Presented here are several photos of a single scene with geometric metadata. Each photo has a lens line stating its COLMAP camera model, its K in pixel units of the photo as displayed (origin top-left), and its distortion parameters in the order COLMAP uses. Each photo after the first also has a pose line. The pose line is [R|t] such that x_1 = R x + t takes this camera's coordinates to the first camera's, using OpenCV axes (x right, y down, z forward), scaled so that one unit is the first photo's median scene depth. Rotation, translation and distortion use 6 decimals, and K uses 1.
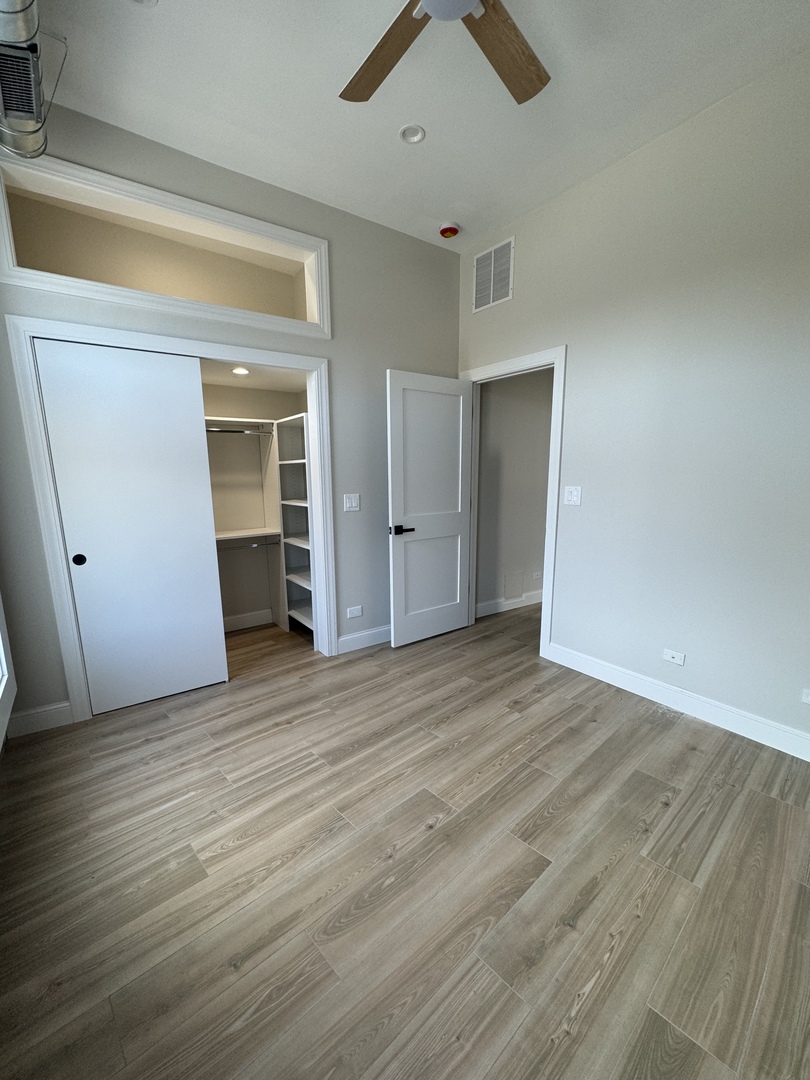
lens RADIAL K [[464.5, 0, 404.3], [0, 464.5, 562.8], [0, 0, 1]] dist [0.001973, 0.000139]
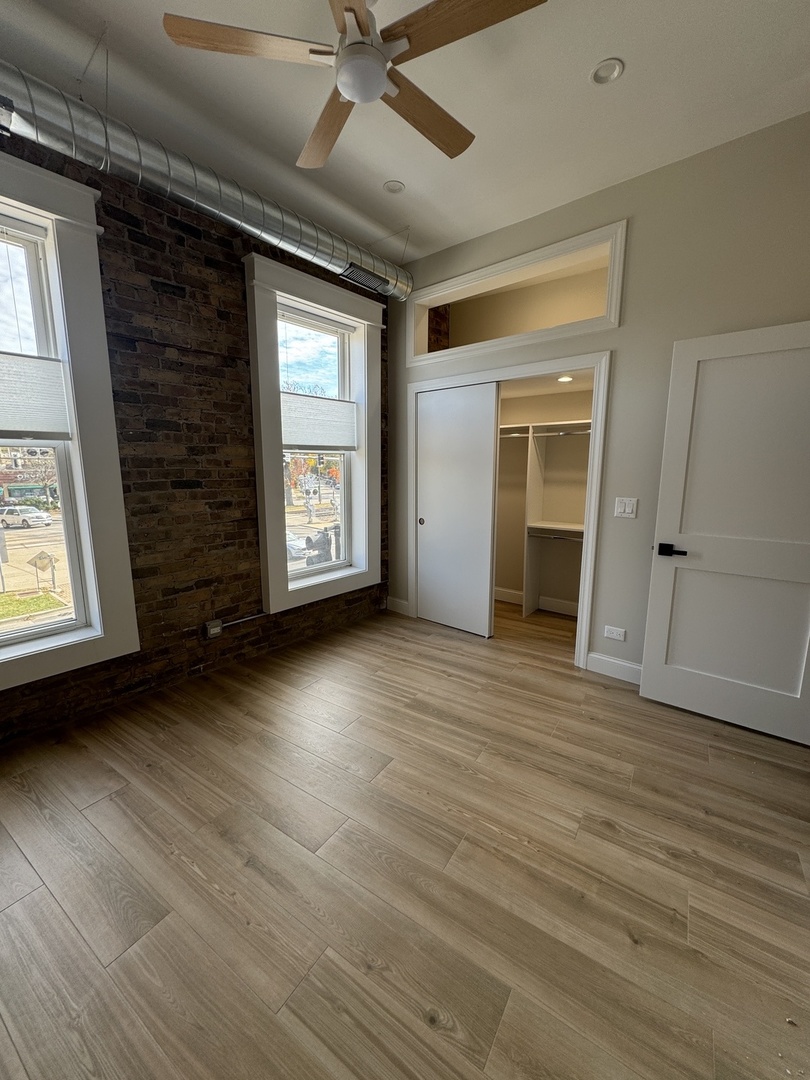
lens RADIAL K [[434.6, 0, 404.6], [0, 434.6, 538.7], [0, 0, 1]] dist [-0.003616, 0.001062]
pose [[0.221967, 0.168725, -0.960345, 0.710638], [-0.193170, 0.973002, 0.126301, -0.118163], [0.955728, 0.157475, 0.248567, 0.513583]]
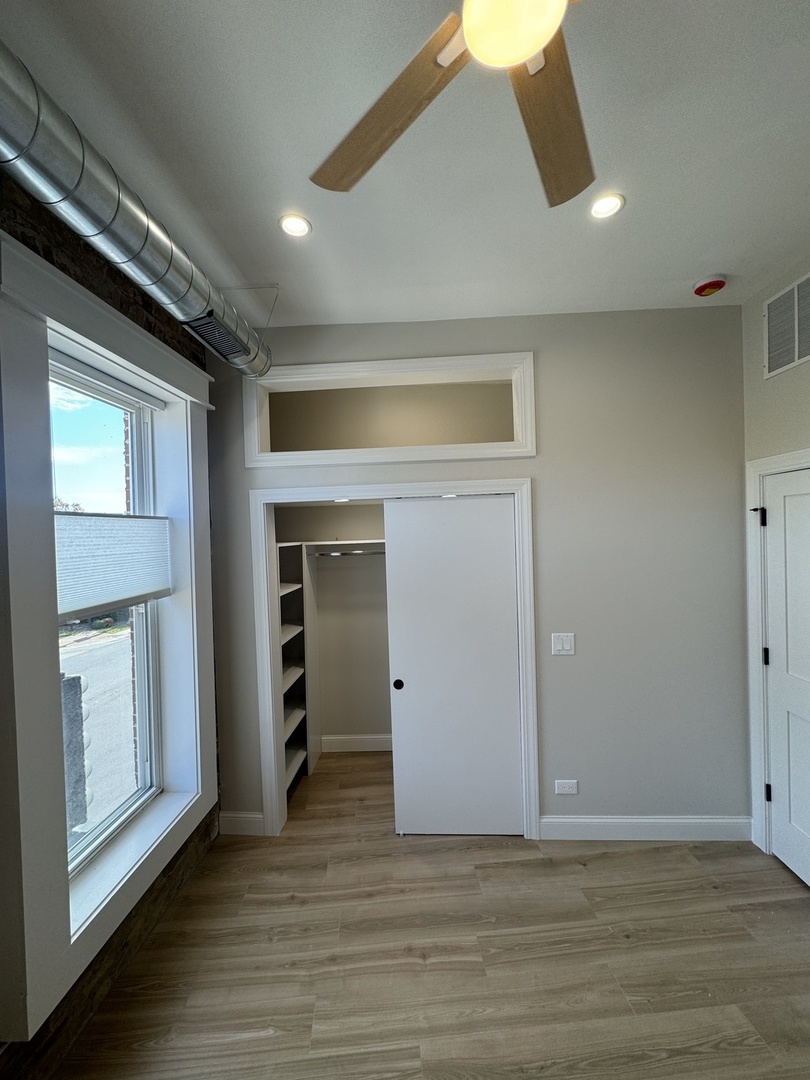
lens RADIAL K [[434.6, 0, 402.1], [0, 434.6, 531.2], [0, 0, 1]] dist [-0.003616, 0.001062]
pose [[0.773770, -0.008747, -0.633407, 0.175843], [-0.096431, 0.986625, -0.131425, -0.239666], [0.626084, 0.162773, 0.762577, 0.292225]]
